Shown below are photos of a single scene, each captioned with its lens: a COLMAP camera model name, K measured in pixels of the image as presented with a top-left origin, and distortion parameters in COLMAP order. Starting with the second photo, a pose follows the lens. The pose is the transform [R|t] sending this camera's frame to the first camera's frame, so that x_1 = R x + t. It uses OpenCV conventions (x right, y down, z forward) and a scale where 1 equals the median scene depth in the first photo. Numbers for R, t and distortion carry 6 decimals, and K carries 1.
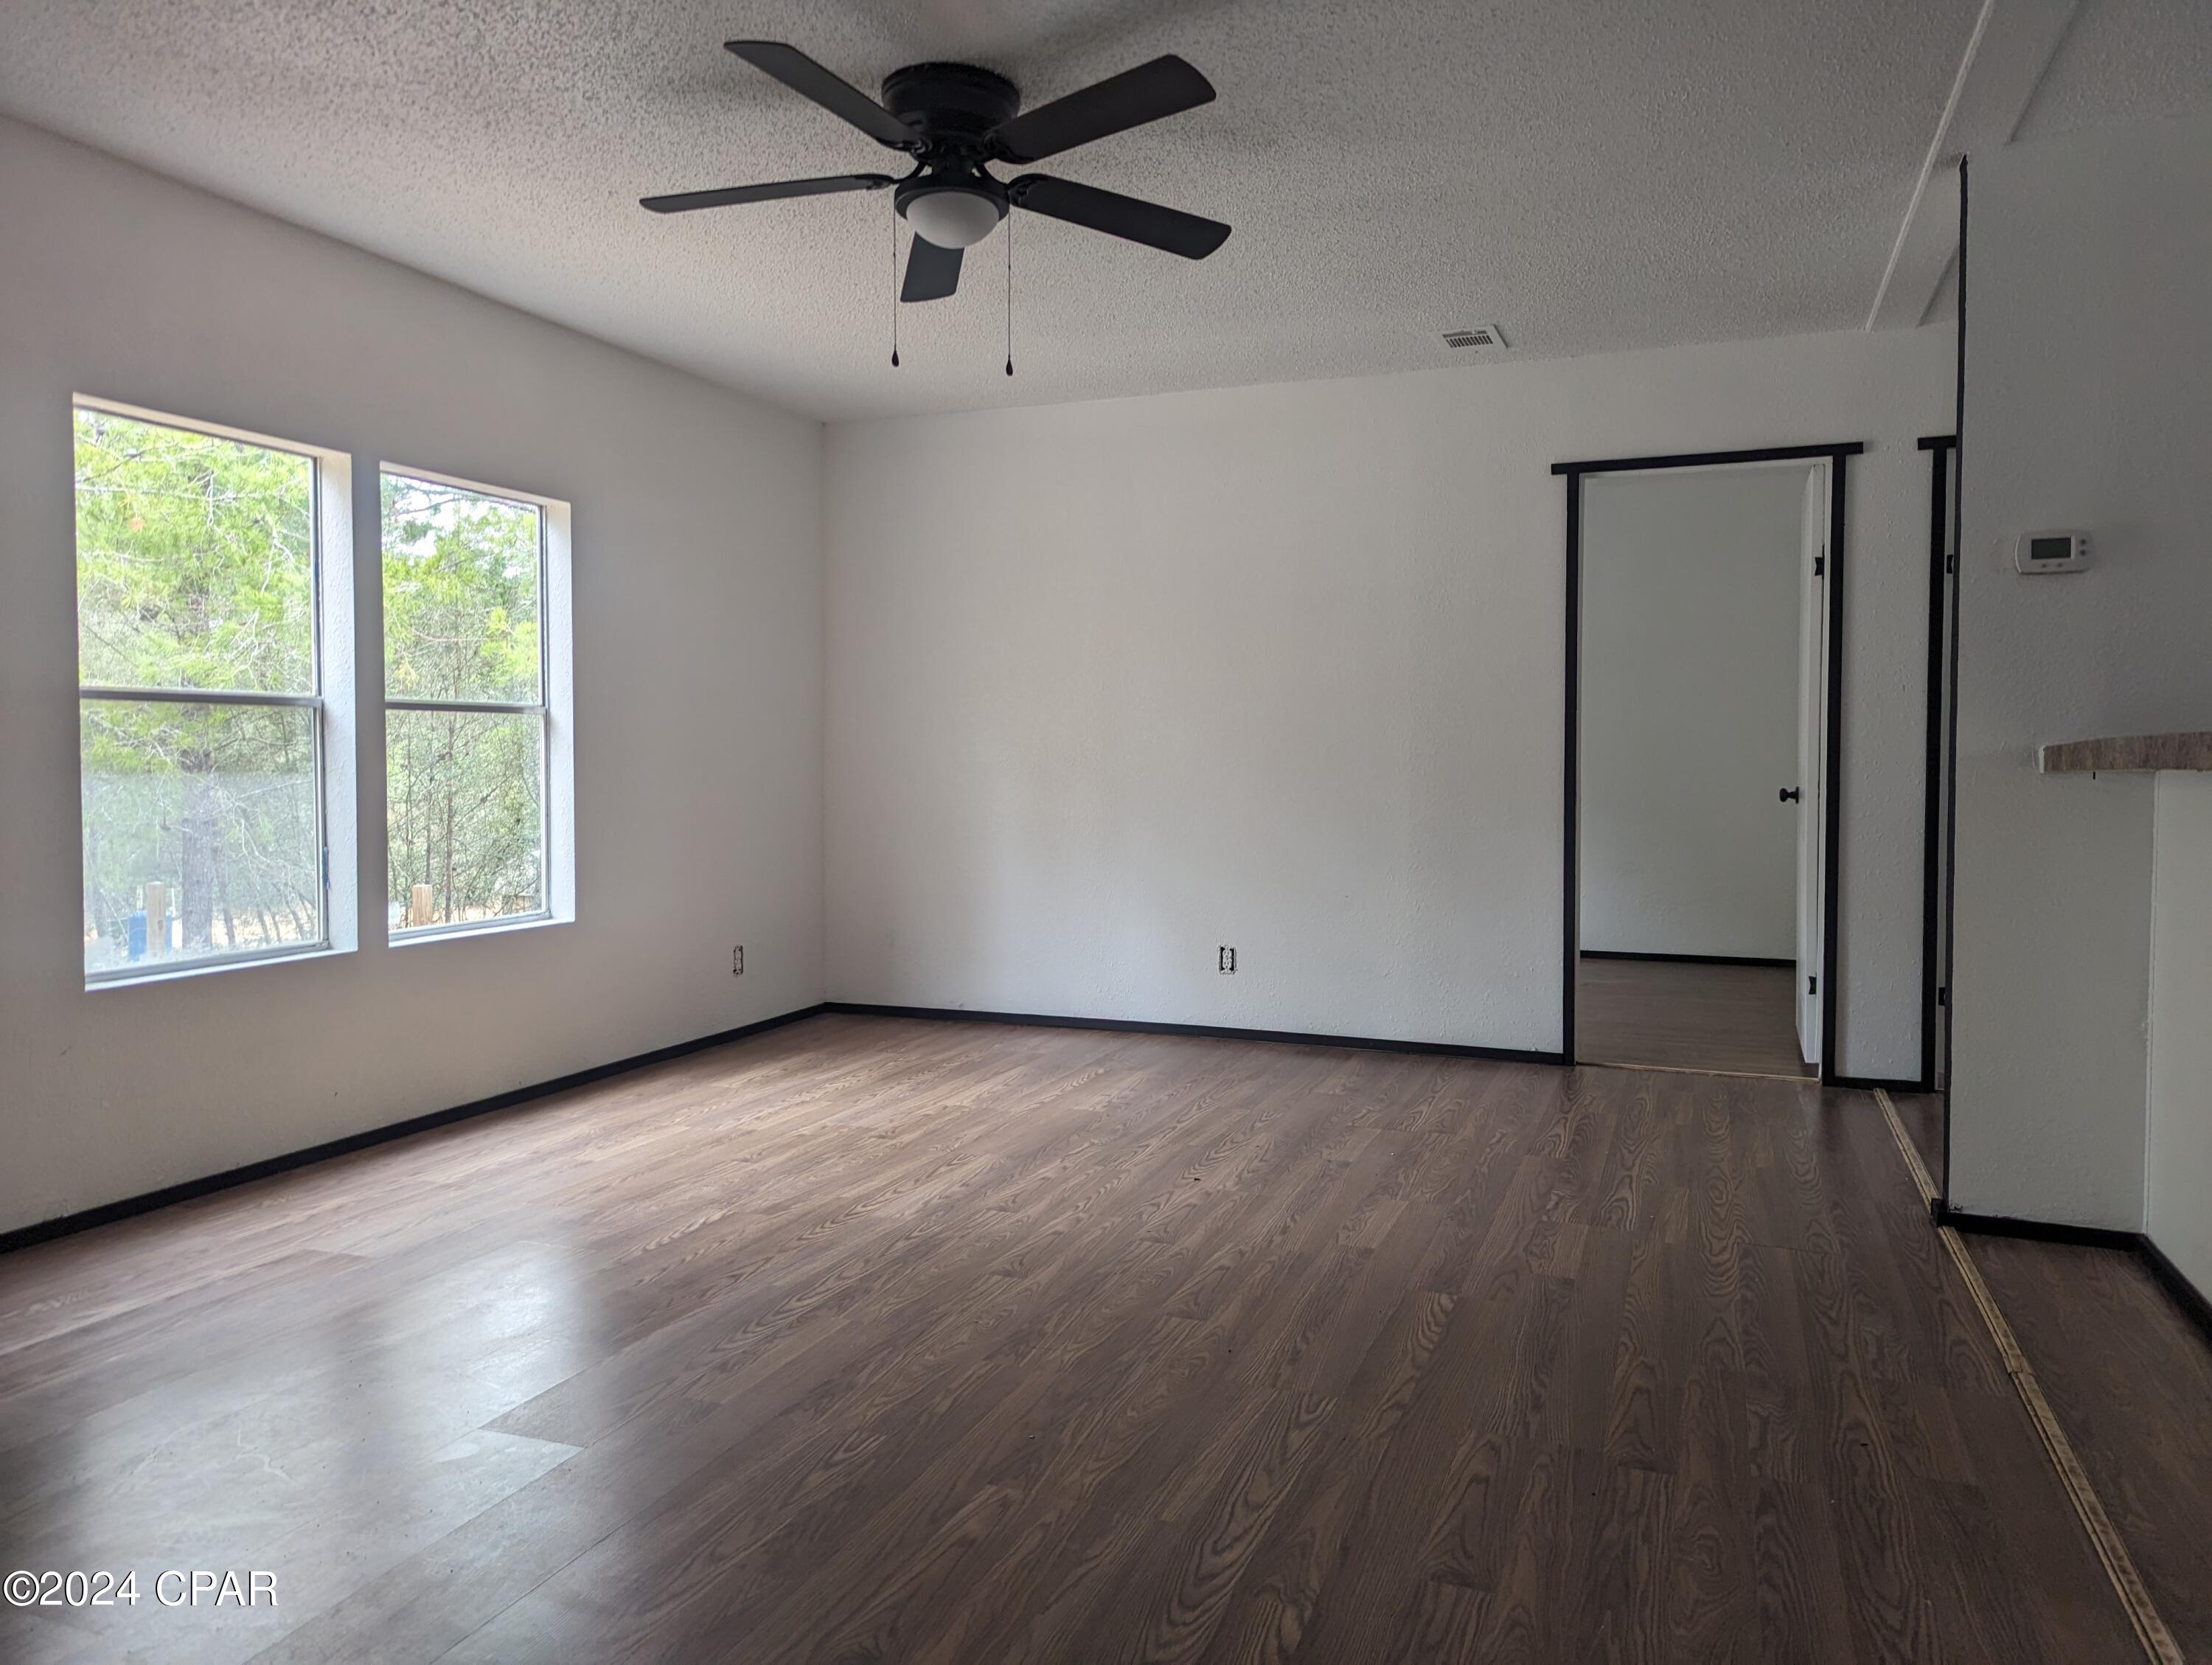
lens RADIAL K [[1559.8, 0, 1094.0], [0, 1559.8, 784.1], [0, 0, 1]] dist [0.063910, -0.066901]
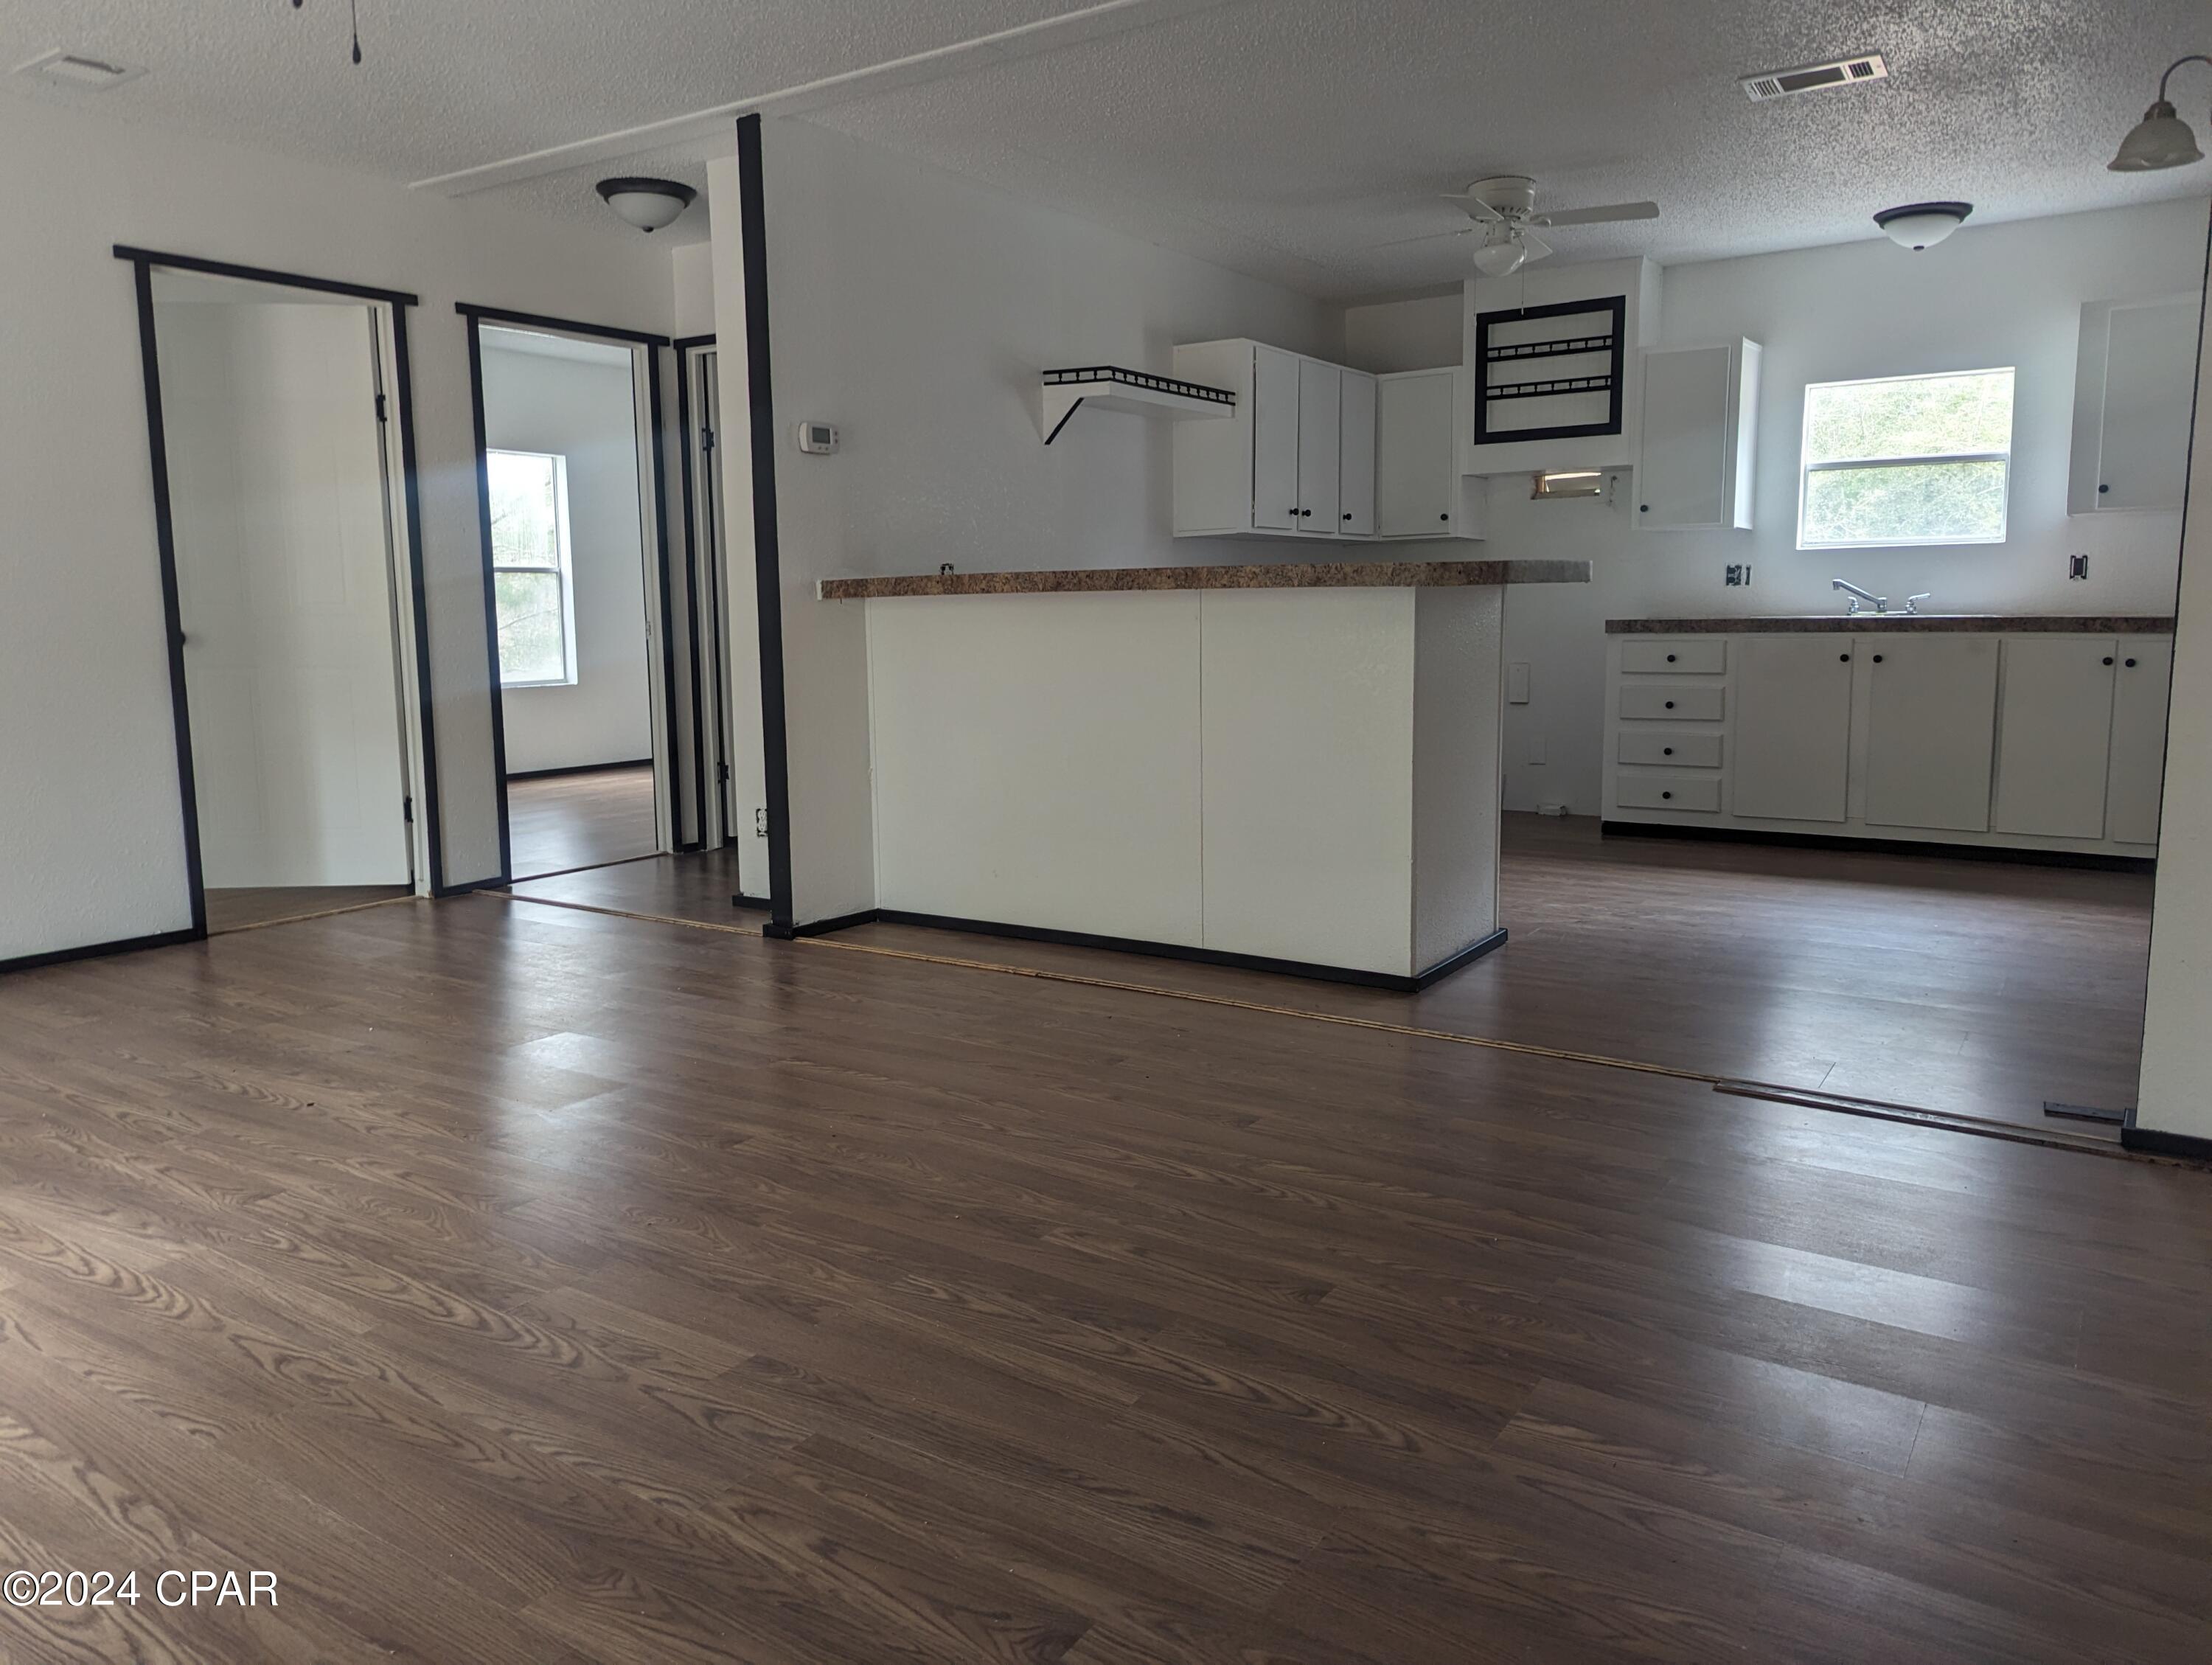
lens RADIAL K [[1559.8, 0, 1094.0], [0, 1559.8, 784.1], [0, 0, 1]] dist [0.063910, -0.066901]
pose [[0.219838, -0.117574, 0.968425, -0.702855], [0.030394, 0.993054, 0.113665, 0.004862], [-0.975063, 0.004446, 0.221884, 0.468460]]
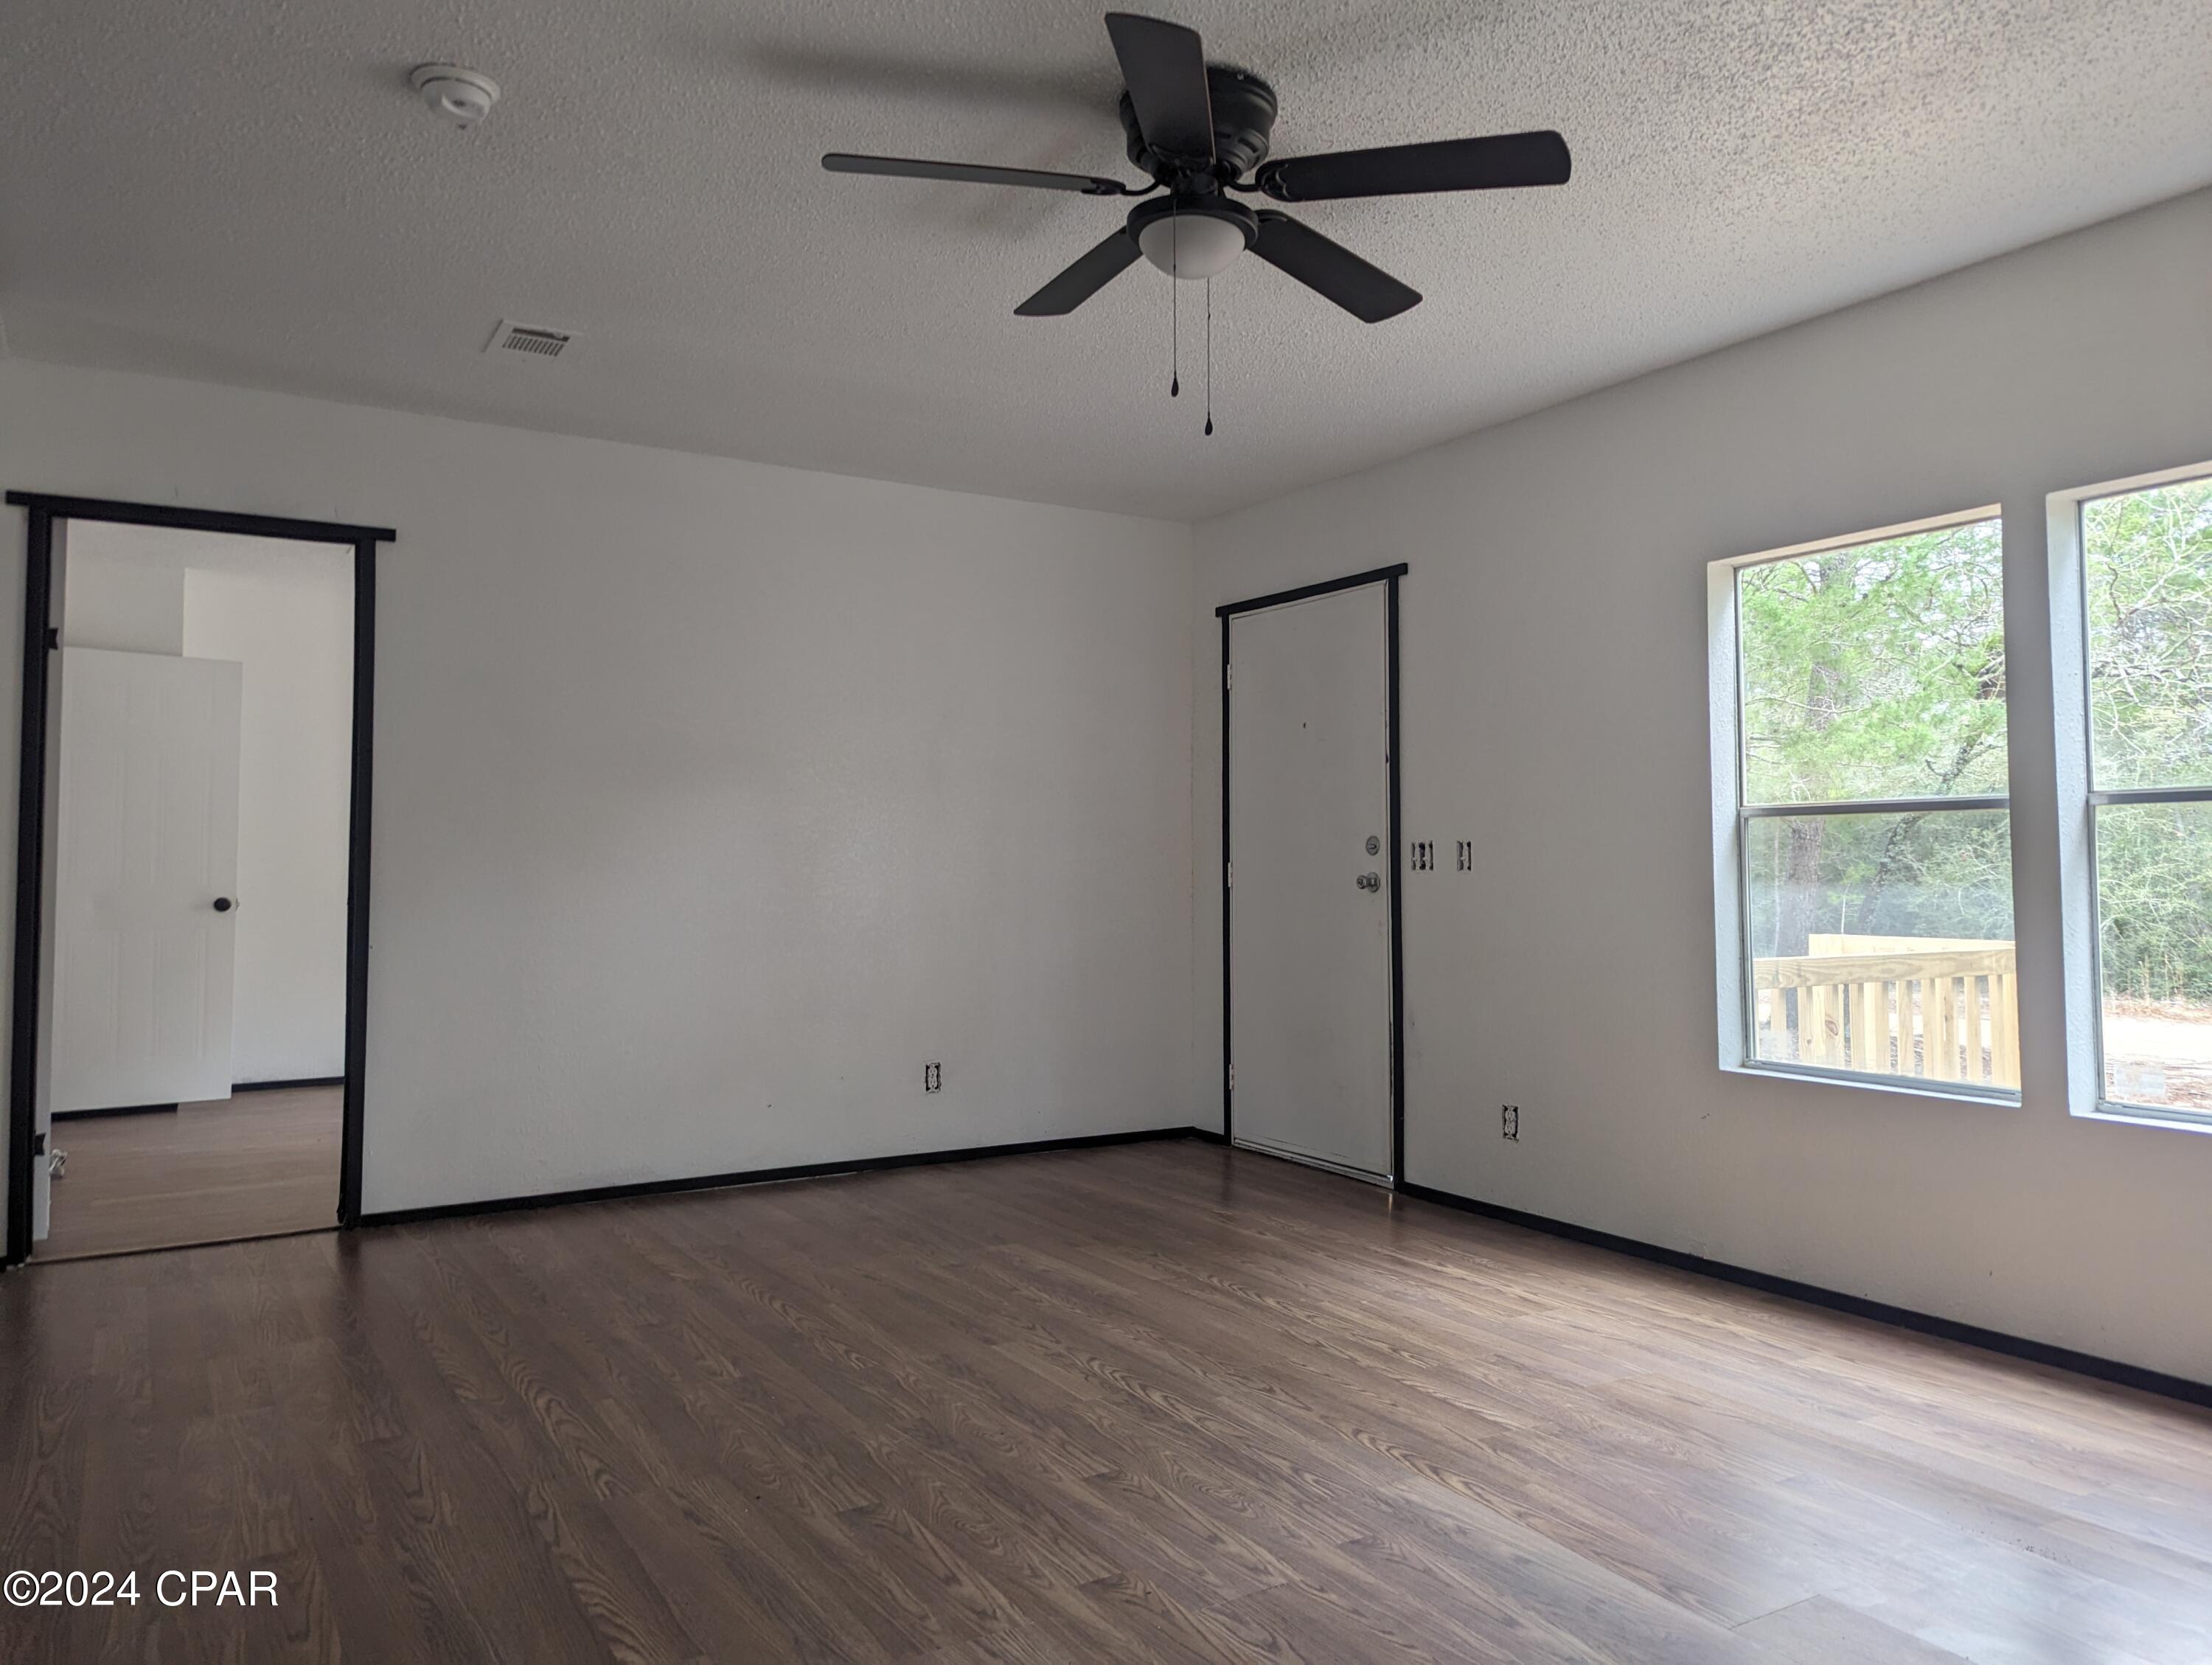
lens RADIAL K [[1559.8, 0, 1094.0], [0, 1559.8, 784.1], [0, 0, 1]] dist [0.063910, -0.066901]
pose [[-0.607266, -0.047627, -0.793070, 0.577275], [-0.017104, 0.998754, -0.046882, -0.015834], [0.794315, -0.014905, -0.607324, 1.377121]]
